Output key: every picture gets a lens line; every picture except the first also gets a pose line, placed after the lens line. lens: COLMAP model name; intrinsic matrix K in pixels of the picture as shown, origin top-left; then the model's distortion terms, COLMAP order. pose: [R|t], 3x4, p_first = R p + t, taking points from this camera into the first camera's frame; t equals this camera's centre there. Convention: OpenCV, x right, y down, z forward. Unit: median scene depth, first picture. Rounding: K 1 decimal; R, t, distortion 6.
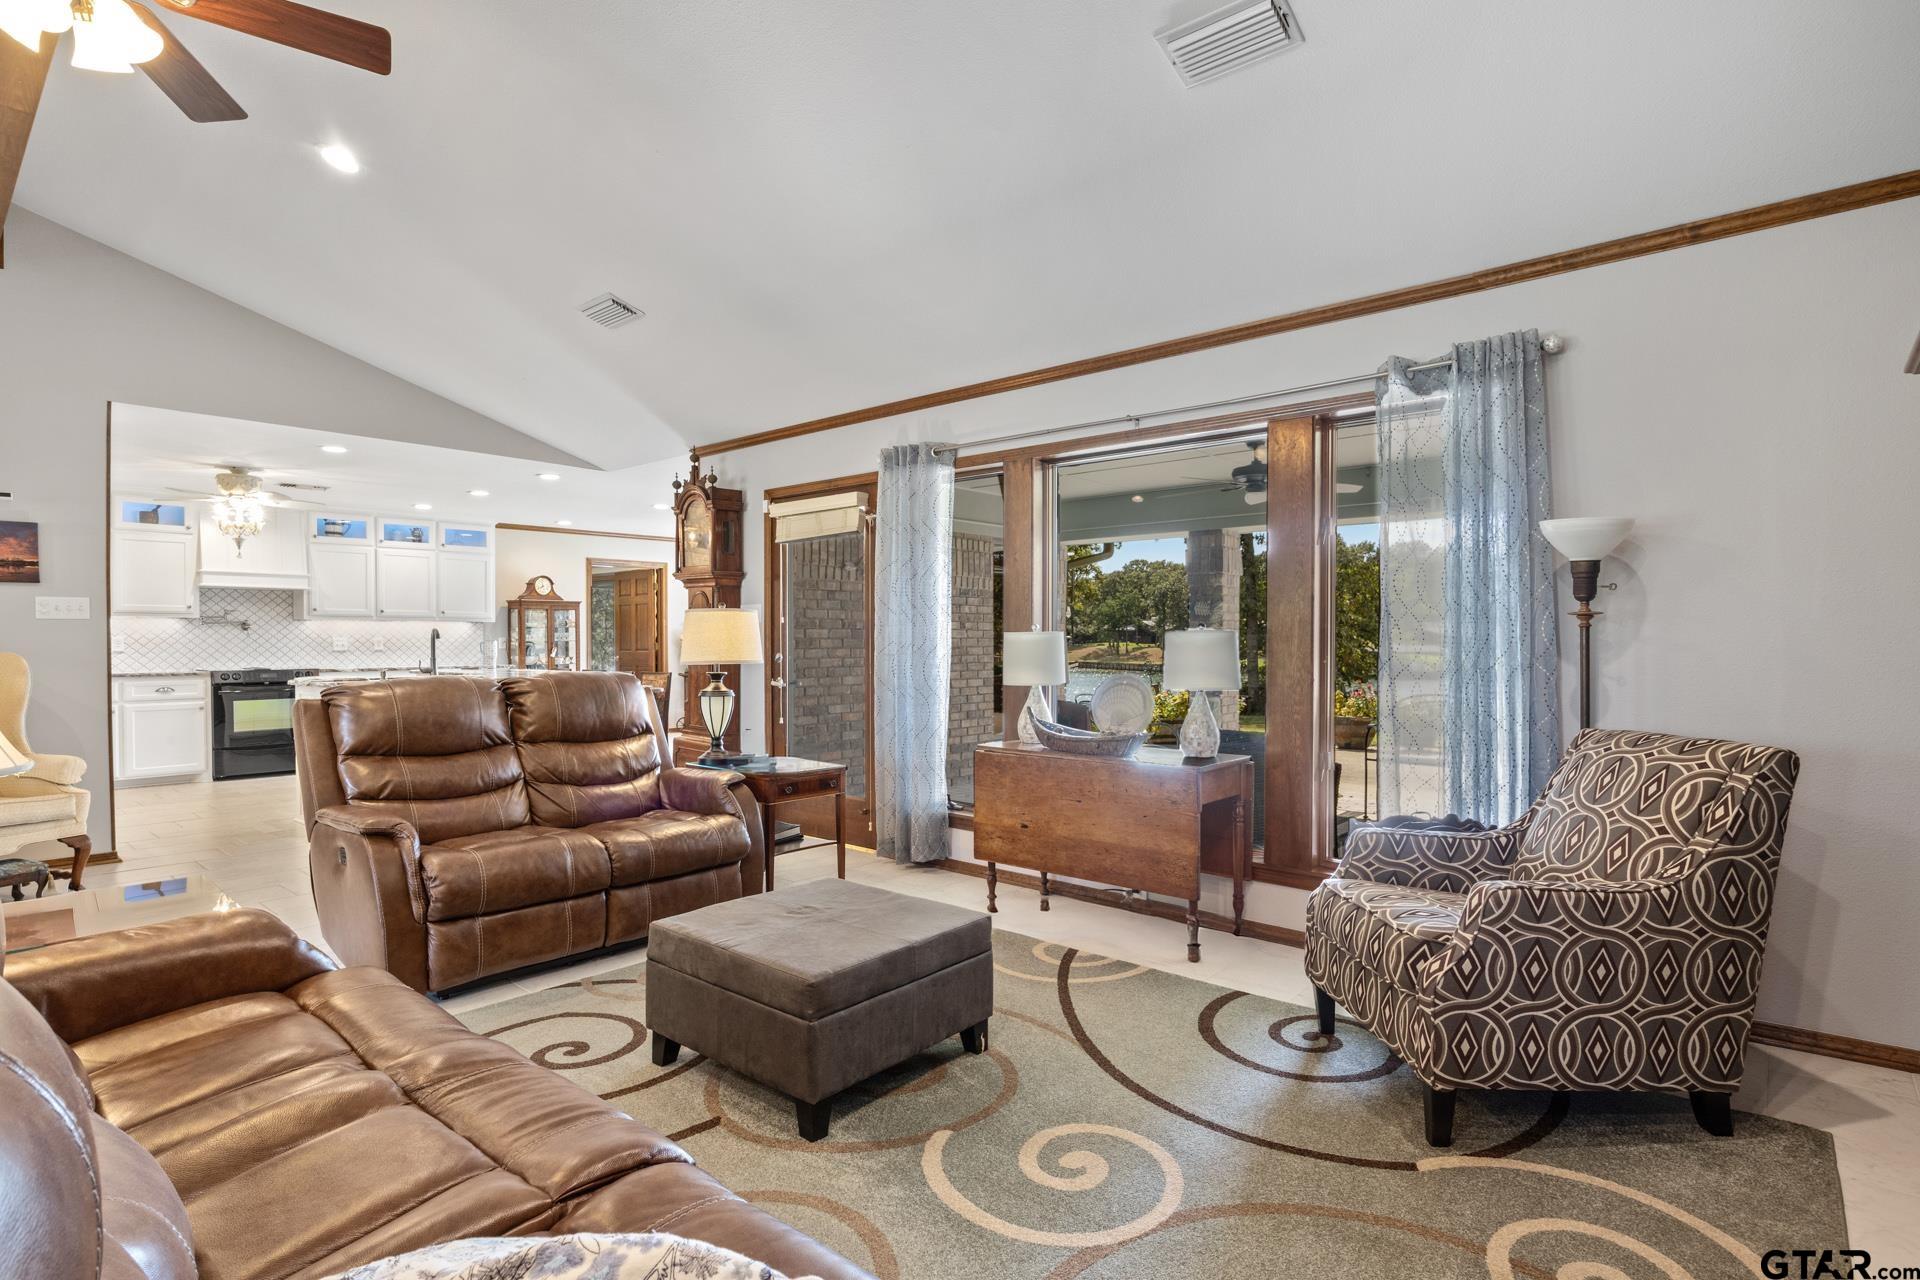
lens RADIAL K [[962.7, 0, 957.6], [0, 962.7, 648.7], [0, 0, 1]] dist [-0.000711, 0.000377]
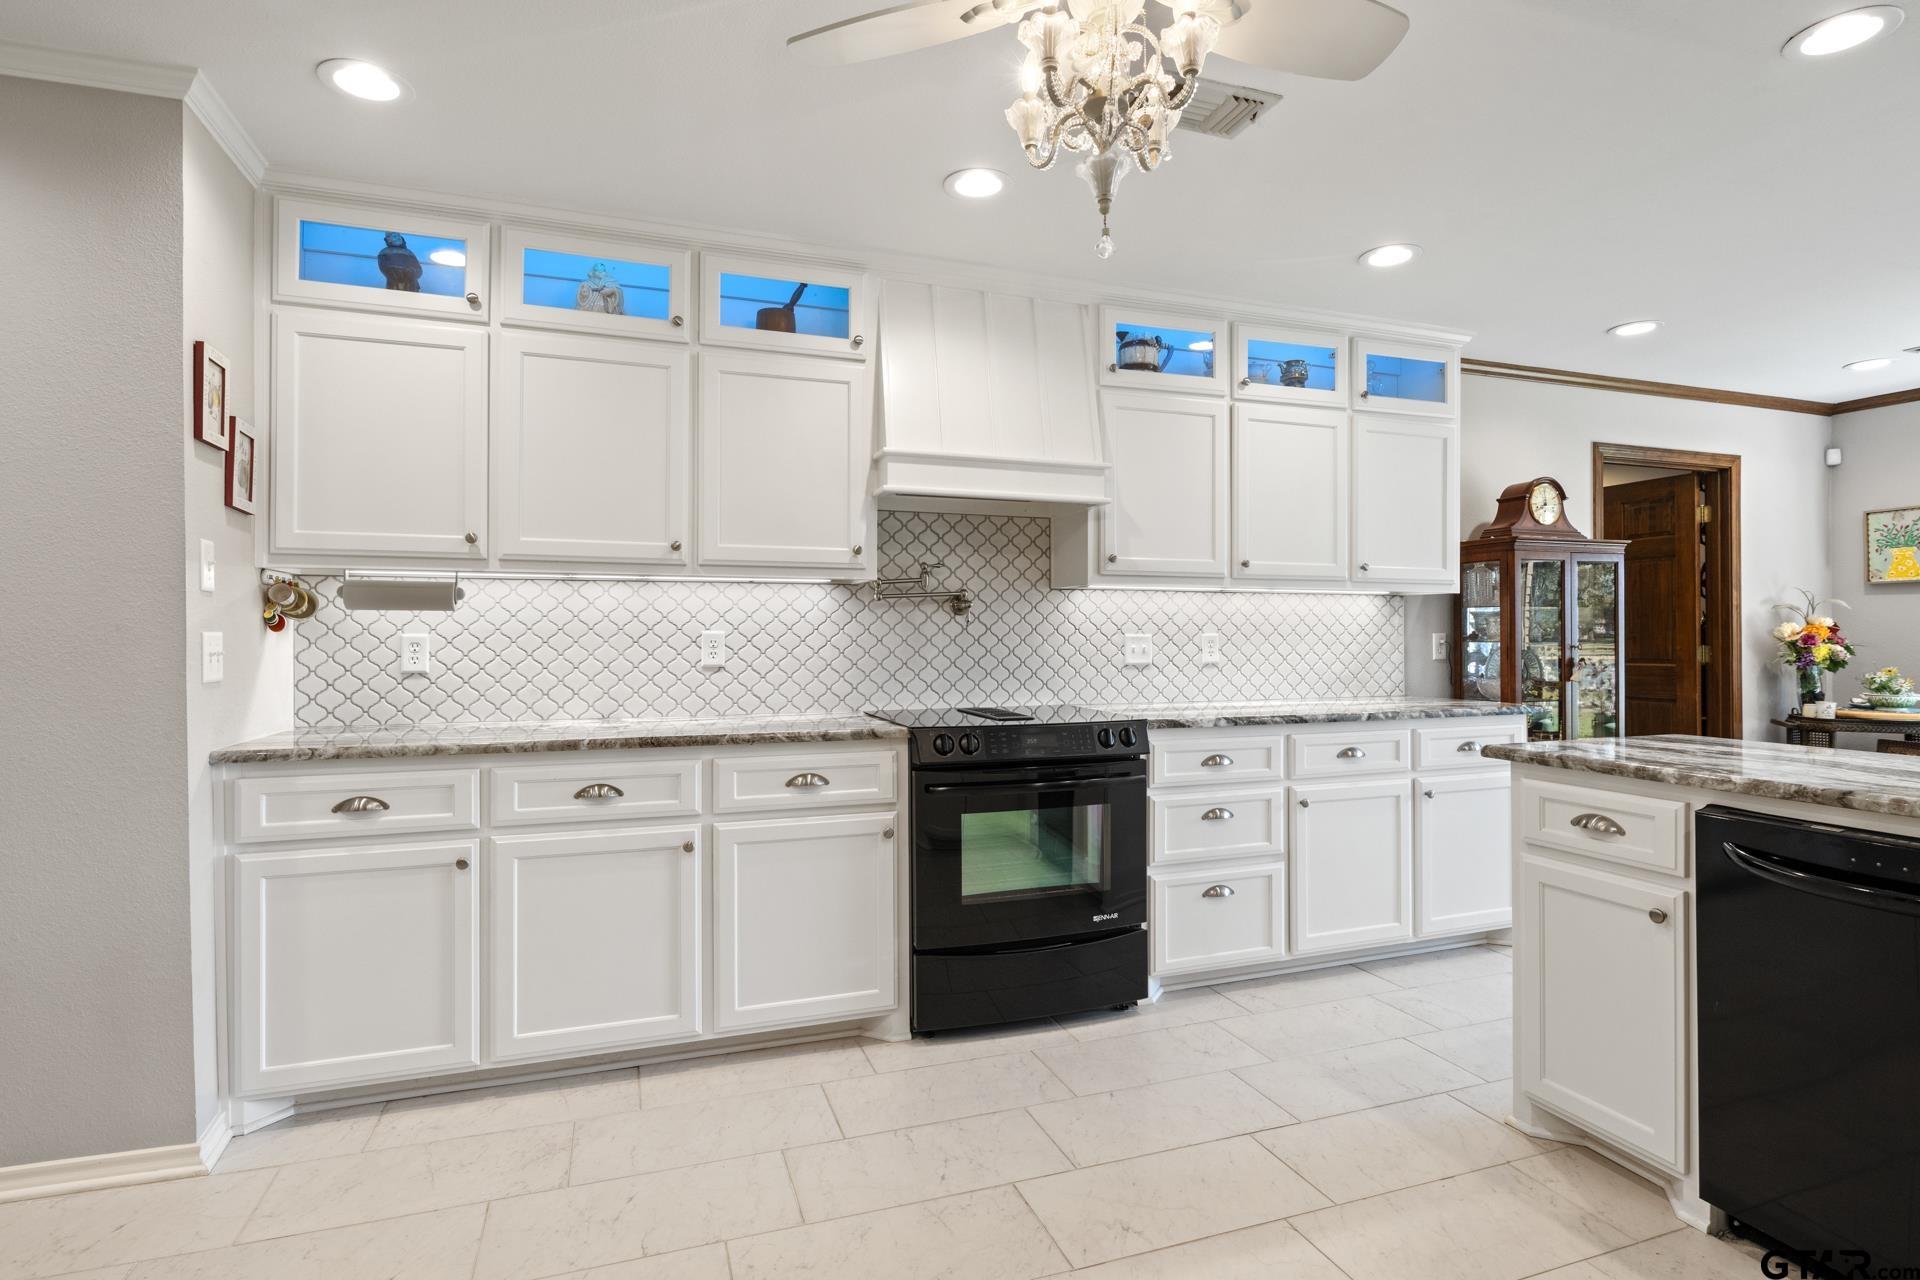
lens RADIAL K [[957.8, 0, 965.0], [0, 957.8, 634.3], [0, 0, 1]] dist [-0.014499, -0.000201]
pose [[0.874137, -0.000446, -0.485680, -0.585434], [-0.005653, 0.999922, -0.011094, -0.006776], [0.485647, 0.012443, 0.874067, 0.700274]]
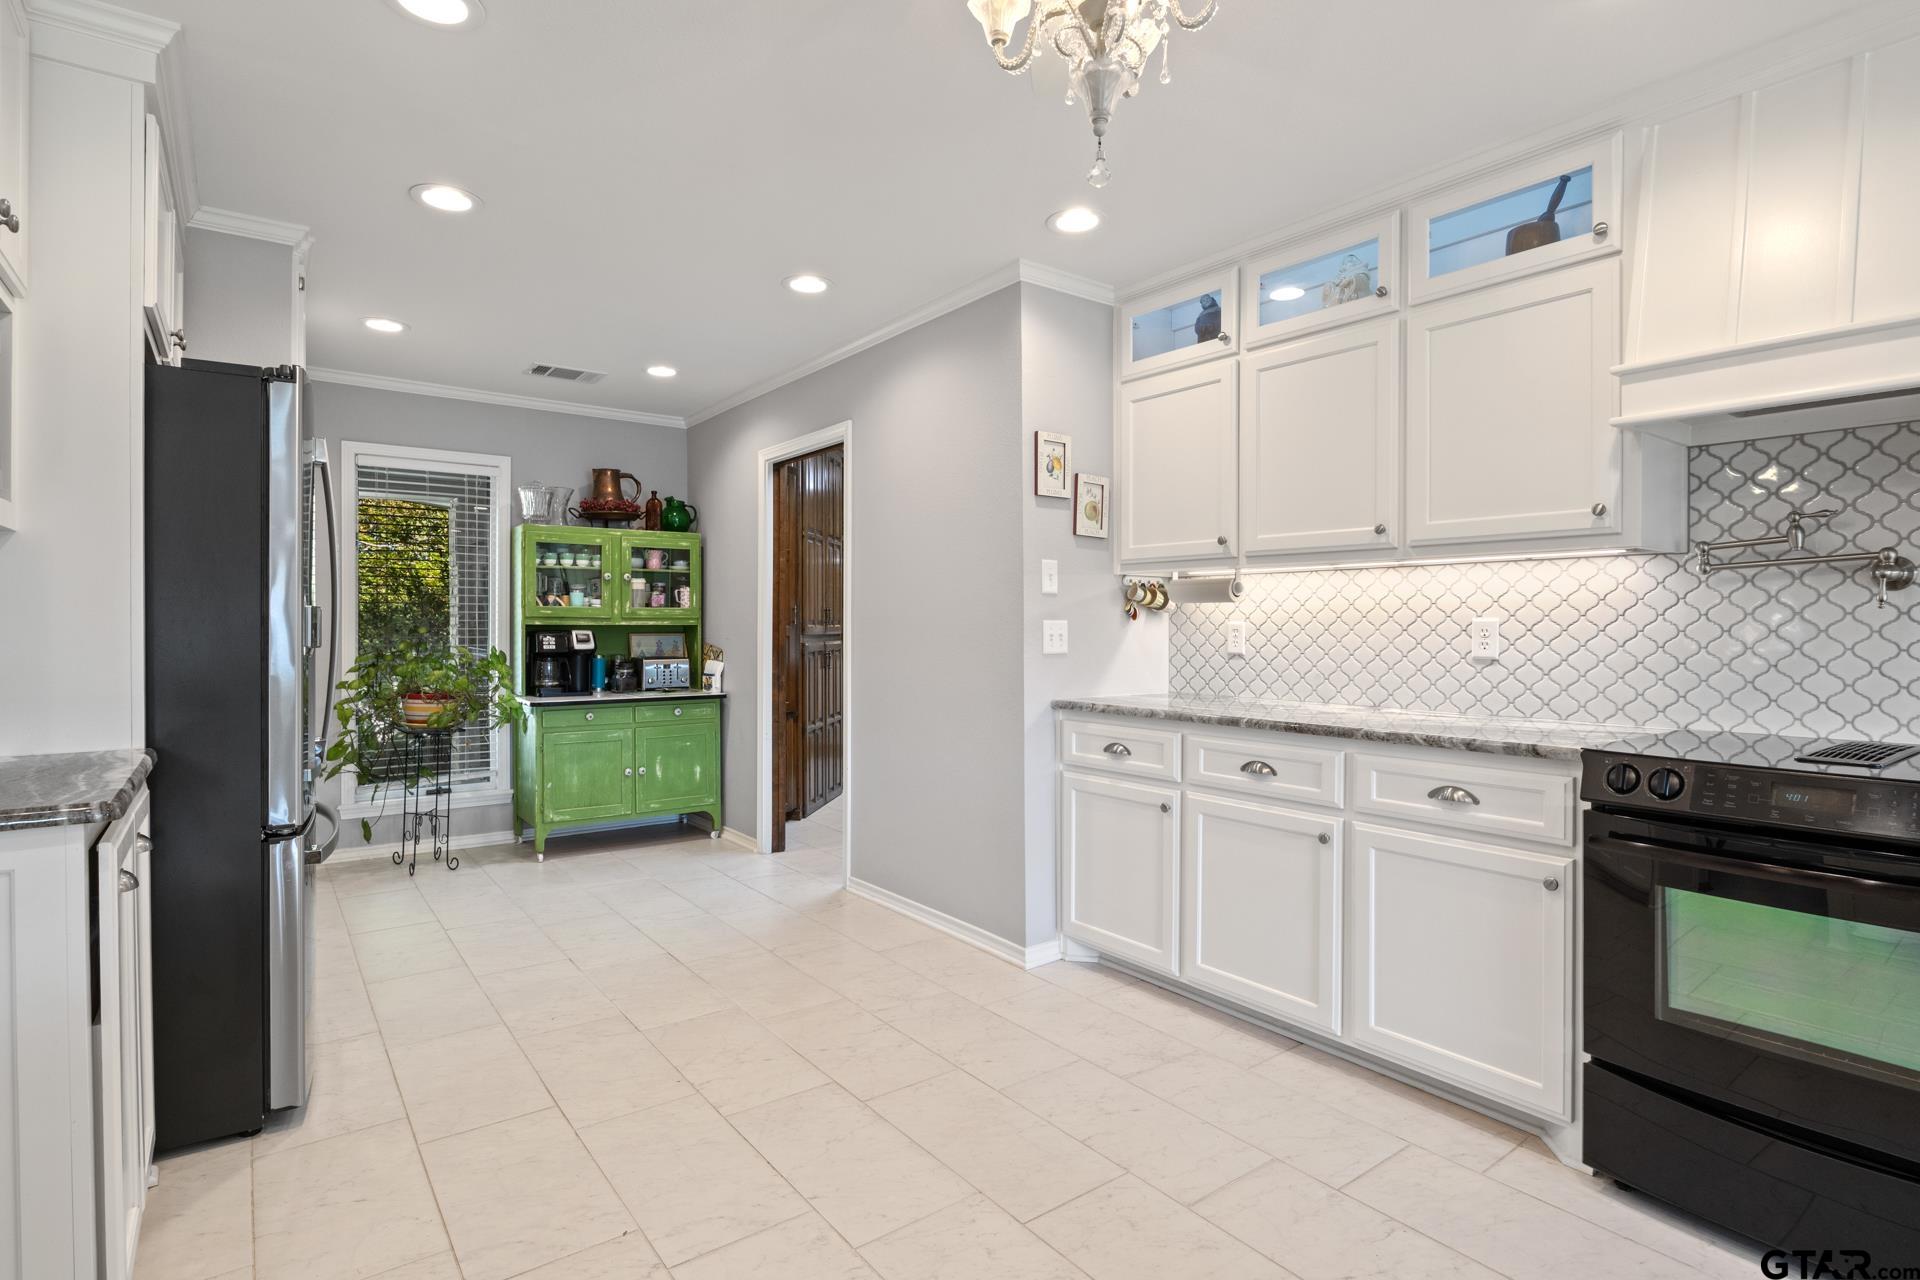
lens RADIAL K [[957.8, 0, 965.0], [0, 957.8, 634.3], [0, 0, 1]] dist [-0.014499, -0.000201]
pose [[-0.204262, 0.010529, -0.978860, -0.491370], [-0.012724, 0.999829, 0.013410, -0.008341], [0.978833, 0.015194, -0.204094, 0.883566]]
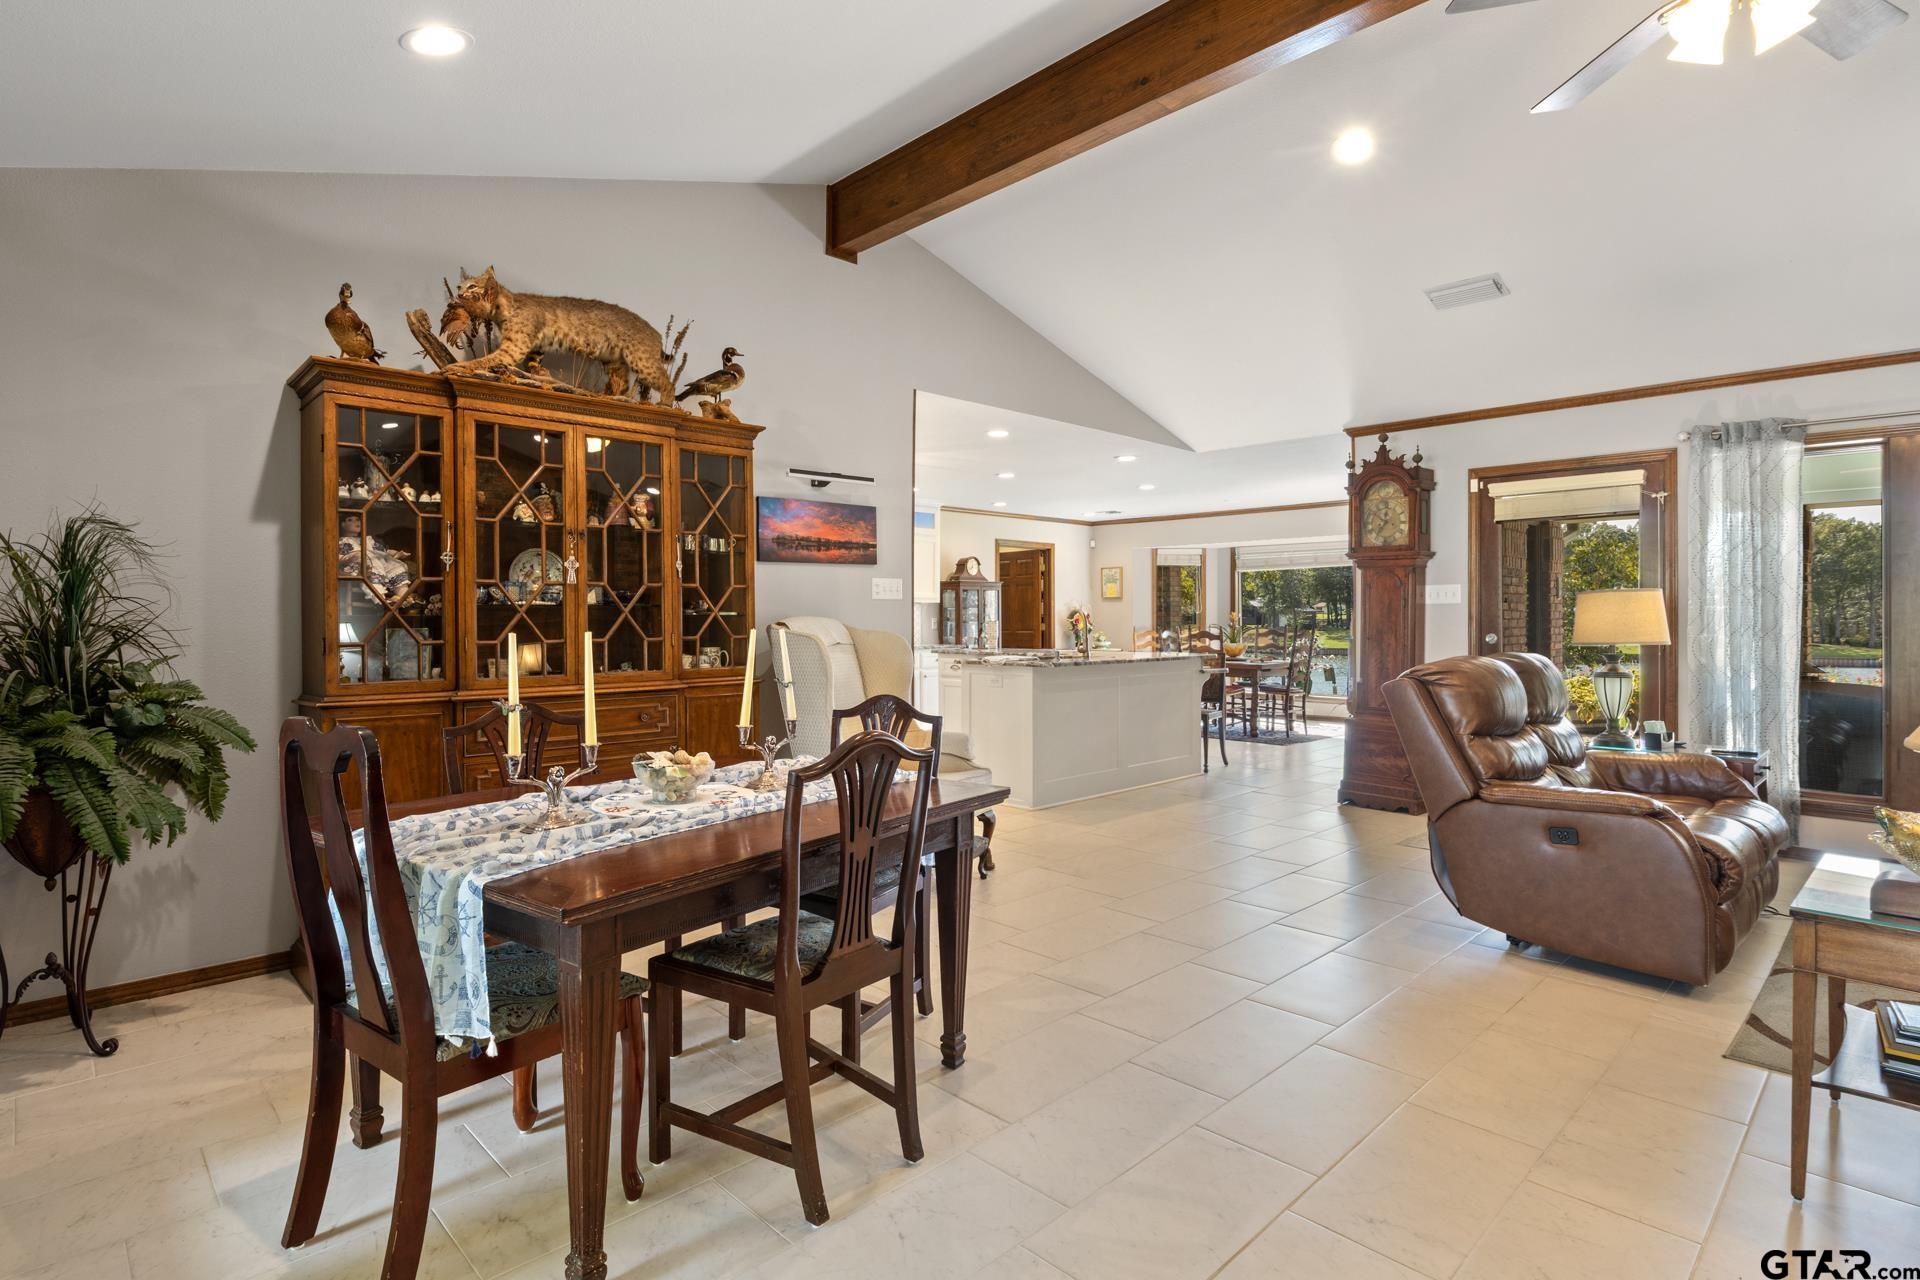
lens RADIAL K [[965.1, 0, 966.5], [0, 965.1, 620.0], [0, 0, 1]] dist [-0.001448, -0.000628]
pose [[0.997552, 0.001066, -0.069914, -0.476755], [-0.001726, 0.999955, -0.009379, 0.000525], [0.069901, 0.009476, 0.997509, -0.018659]]
